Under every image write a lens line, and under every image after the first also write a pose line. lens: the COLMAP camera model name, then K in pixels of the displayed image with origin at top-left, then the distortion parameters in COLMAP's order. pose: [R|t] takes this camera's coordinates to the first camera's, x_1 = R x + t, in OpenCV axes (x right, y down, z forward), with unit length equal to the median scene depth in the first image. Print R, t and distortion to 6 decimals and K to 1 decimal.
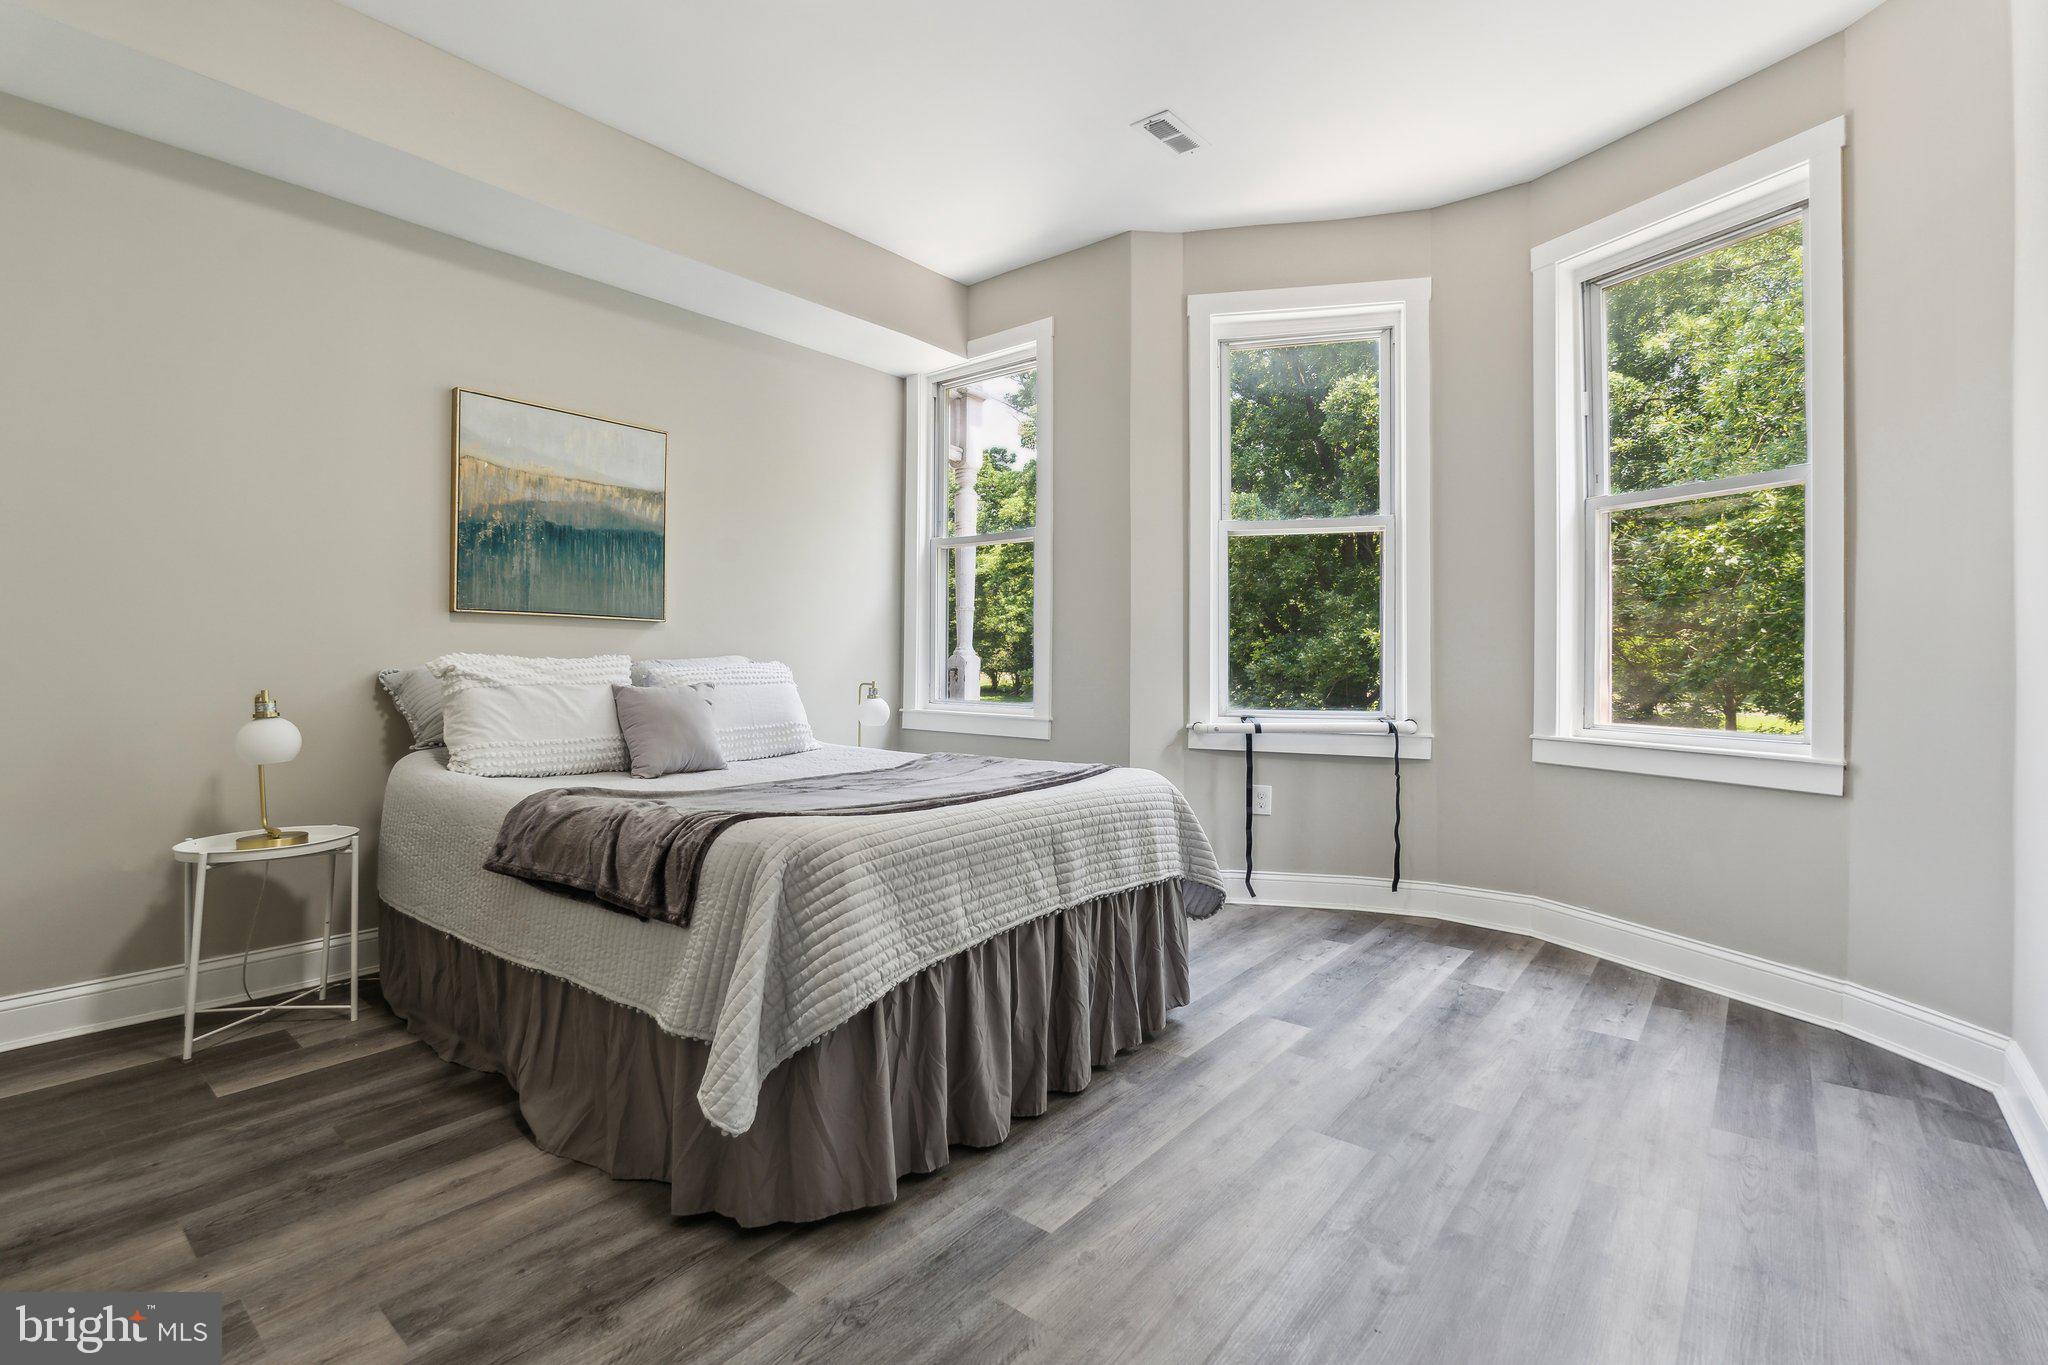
lens RADIAL K [[912.7, 0, 1019.2], [0, 912.7, 661.8], [0, 0, 1]] dist [-0.003250, -0.000215]
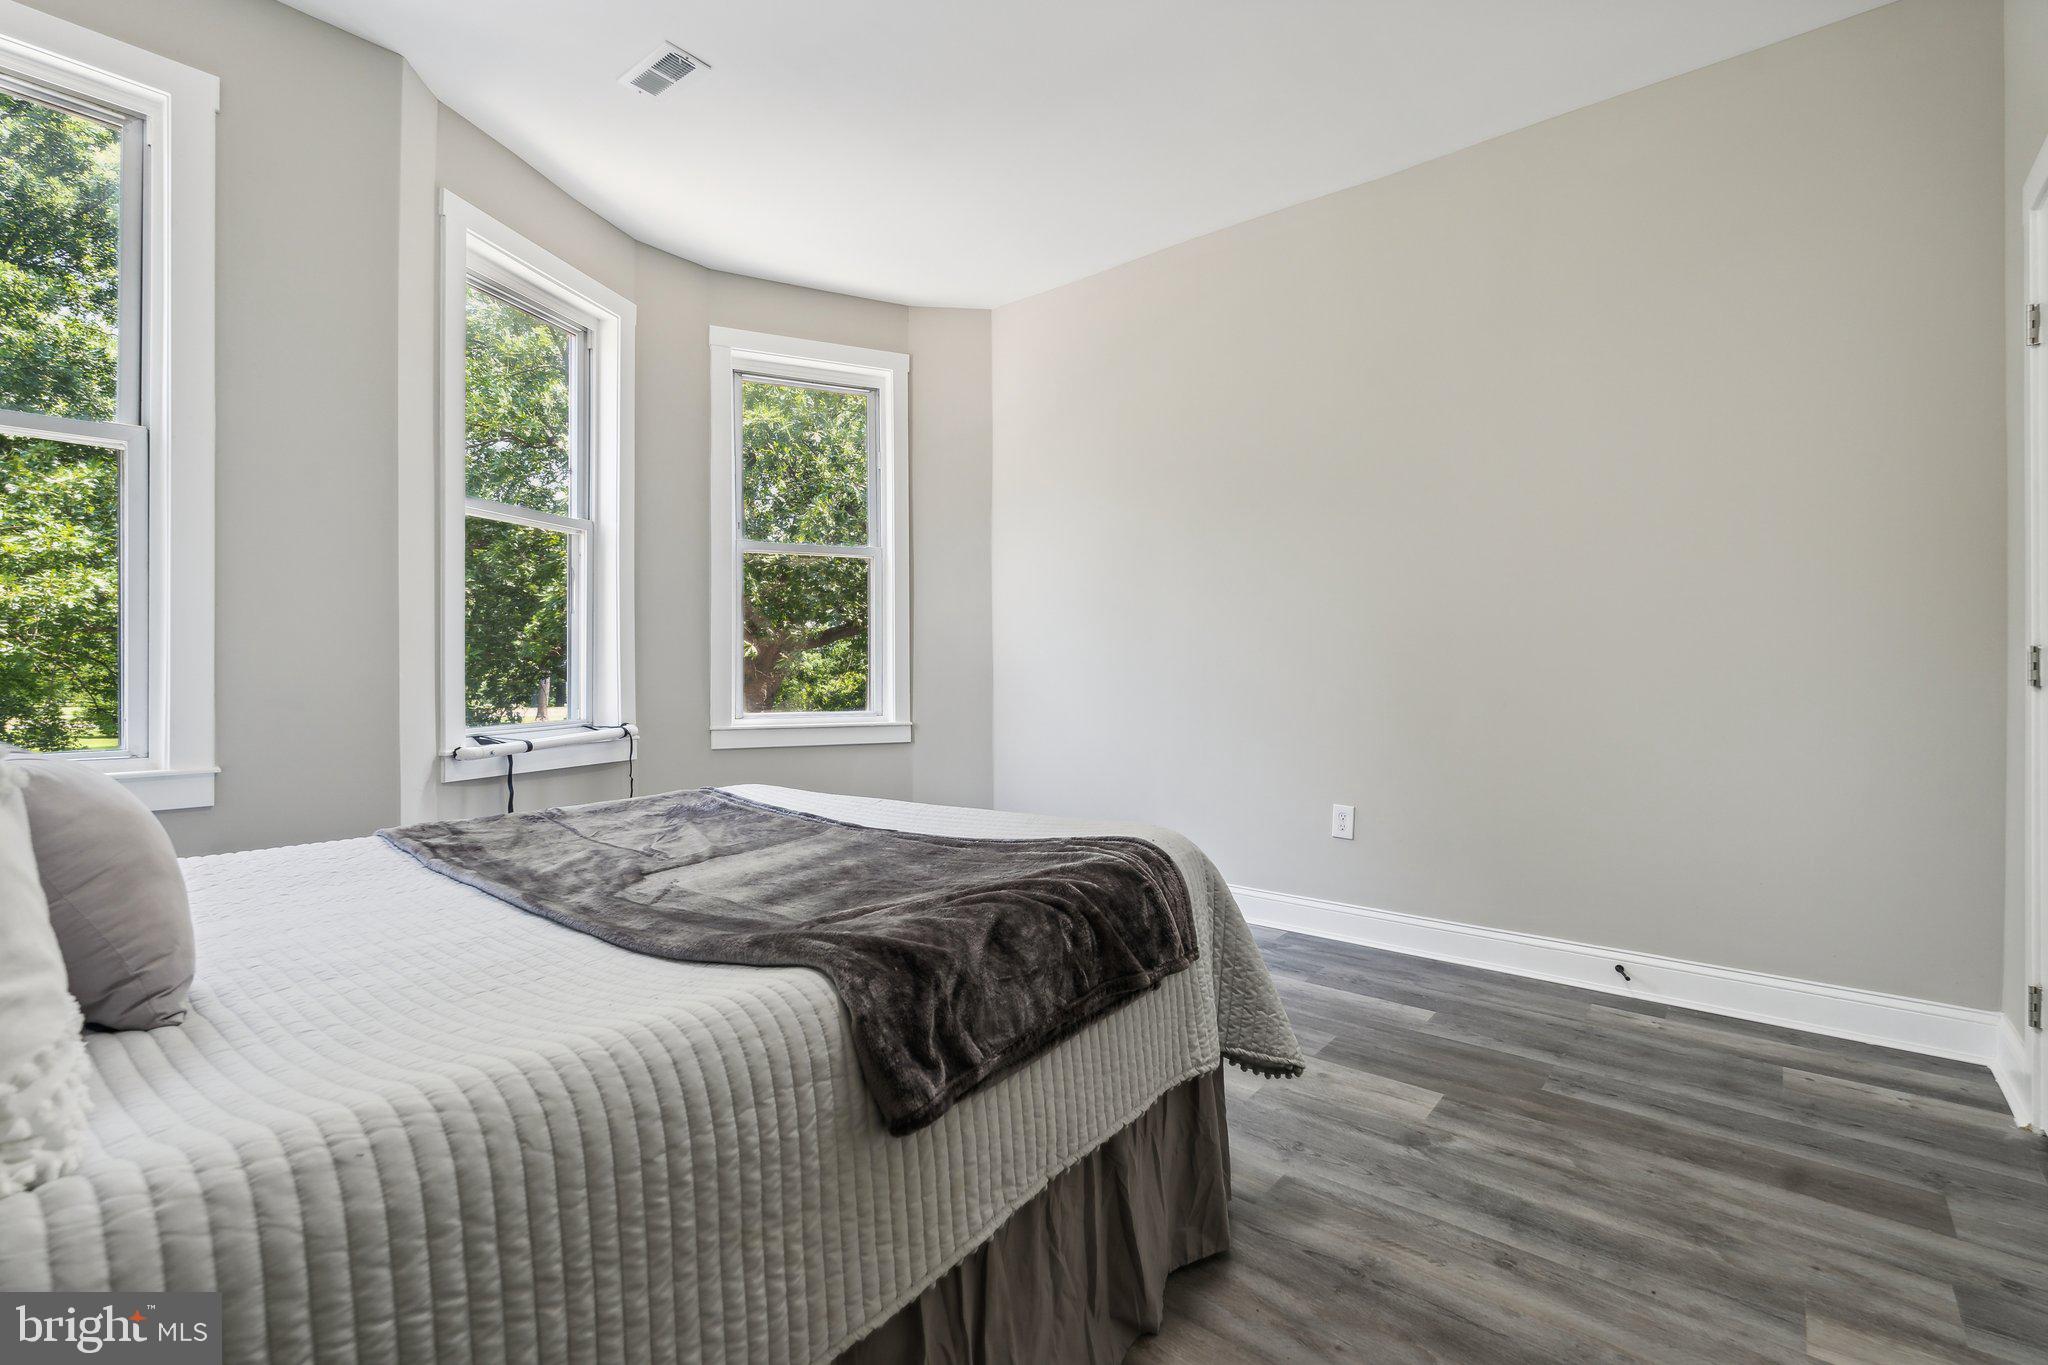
lens RADIAL K [[912.7, 0, 1019.2], [0, 912.7, 661.8], [0, 0, 1]] dist [-0.003250, -0.000215]
pose [[0.012001, 0.002542, 0.999925, -0.801992], [0.004760, 0.999985, -0.002599, -0.001863], [-0.999917, 0.004791, 0.011988, 0.721098]]
